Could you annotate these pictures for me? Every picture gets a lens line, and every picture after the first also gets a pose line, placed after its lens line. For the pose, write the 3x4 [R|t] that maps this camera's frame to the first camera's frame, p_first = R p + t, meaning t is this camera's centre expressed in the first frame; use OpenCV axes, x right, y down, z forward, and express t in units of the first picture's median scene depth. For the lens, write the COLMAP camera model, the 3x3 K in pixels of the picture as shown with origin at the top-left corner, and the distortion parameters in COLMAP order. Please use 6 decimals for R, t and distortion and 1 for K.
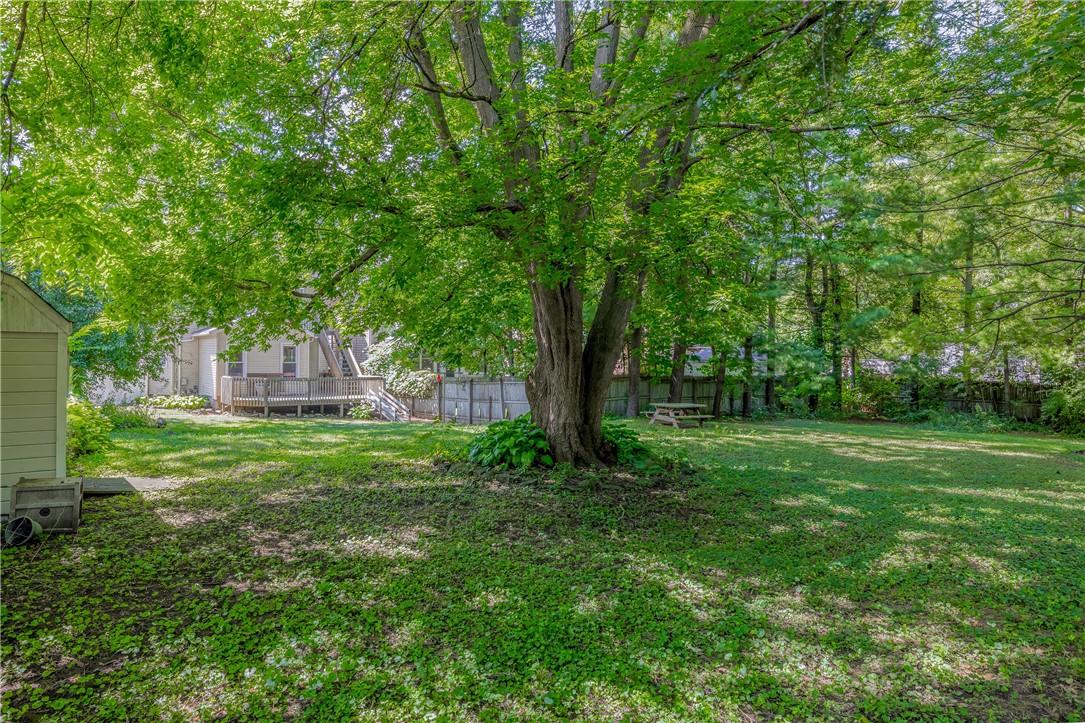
lens RADIAL K [[679.1, 0, 544.1], [0, 679.1, 359.8], [0, 0, 1]] dist [0.003623, 0.000479]
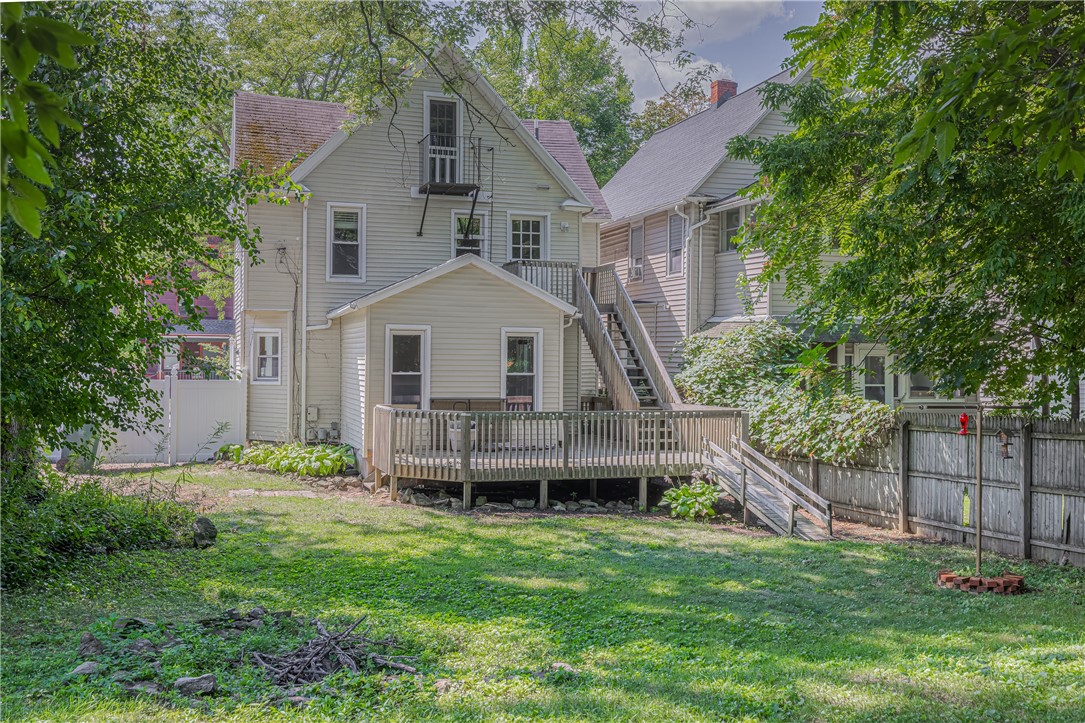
lens RADIAL K [[1098.9, 0, 542.3], [0, 1098.9, 363.3], [0, 0, 1]] dist [0.001551, 0.000000]
pose [[0.943063, -0.002191, -0.332608, -0.137517], [0.000189, 0.999982, -0.006051, 0.001678], [0.332615, 0.005644, 0.943046, 0.367218]]
